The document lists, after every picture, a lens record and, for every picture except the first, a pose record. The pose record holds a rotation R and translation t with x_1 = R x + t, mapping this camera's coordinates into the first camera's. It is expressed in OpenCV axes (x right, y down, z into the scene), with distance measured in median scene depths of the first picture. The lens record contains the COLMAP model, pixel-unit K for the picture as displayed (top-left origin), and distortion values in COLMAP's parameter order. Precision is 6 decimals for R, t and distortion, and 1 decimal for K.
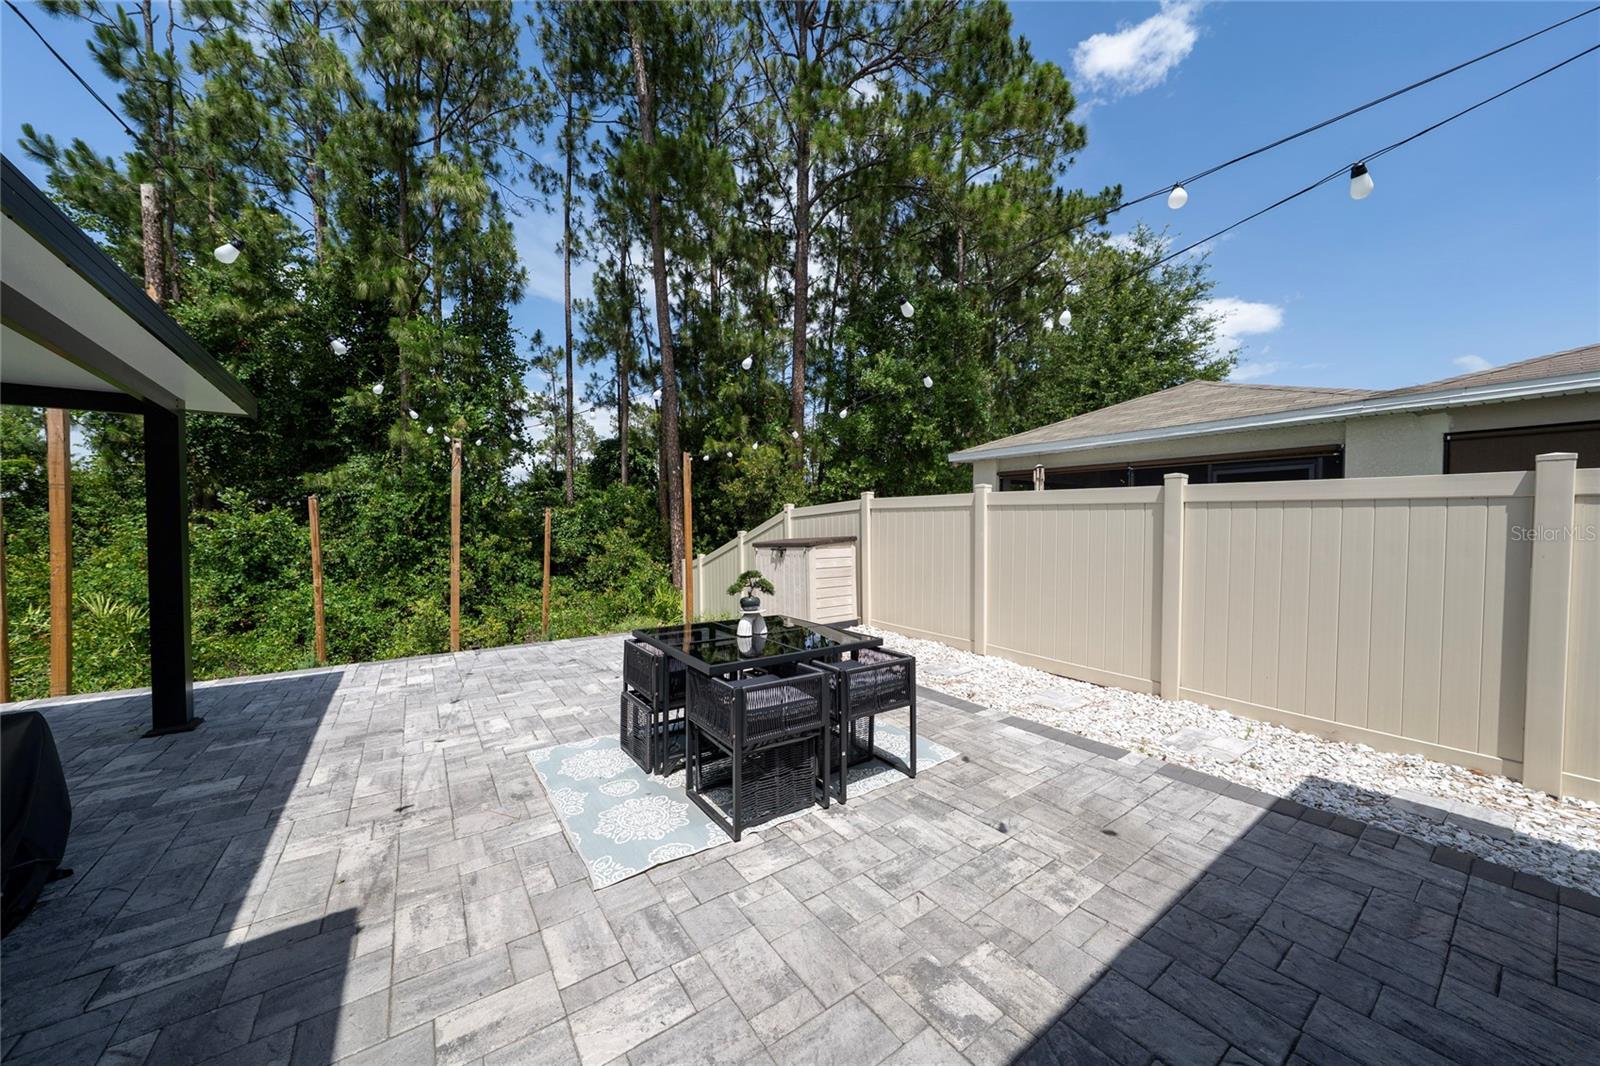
lens RADIAL K [[544.5, 0, 804.2], [0, 544.5, 534.8], [0, 0, 1]] dist [-0.002022, 0.000325]
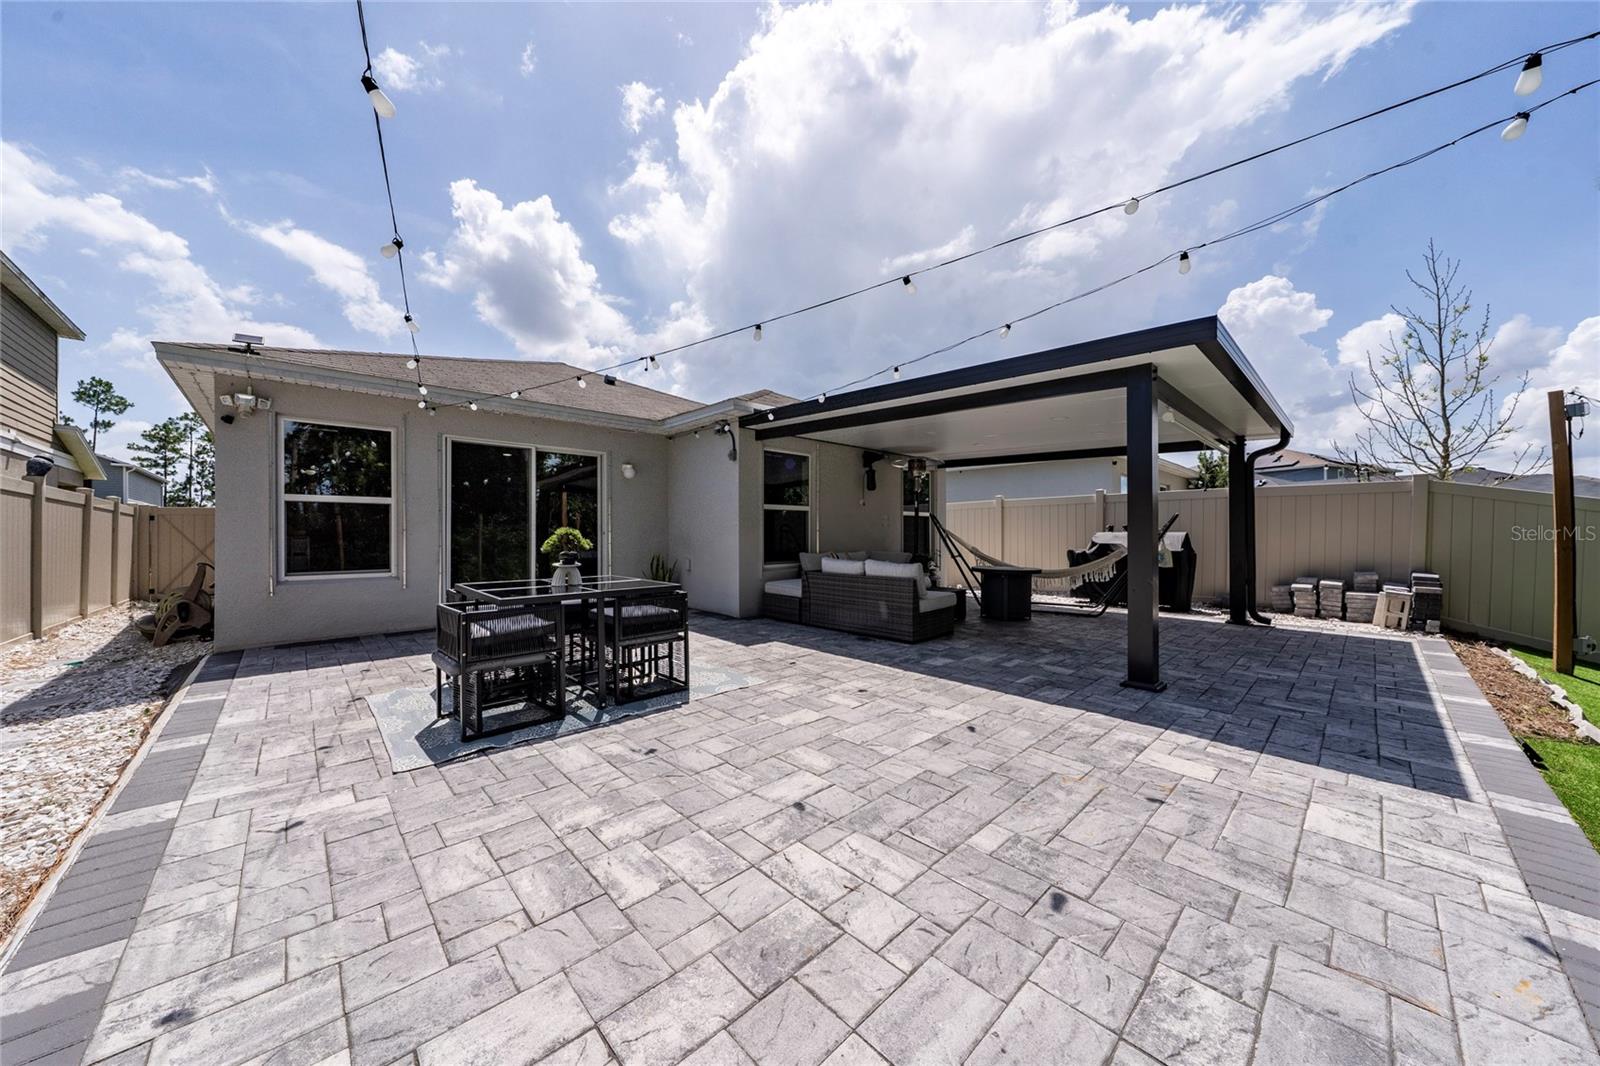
lens RADIAL K [[544.5, 0, 792.4], [0, 544.5, 527.6], [0, 0, 1]] dist [-0.002022, 0.000325]
pose [[-0.992471, -0.001532, -0.122470, -0.171007], [-0.003006, 0.999925, 0.011844, 0.021452], [0.122443, 0.012123, -0.992402, 0.888965]]
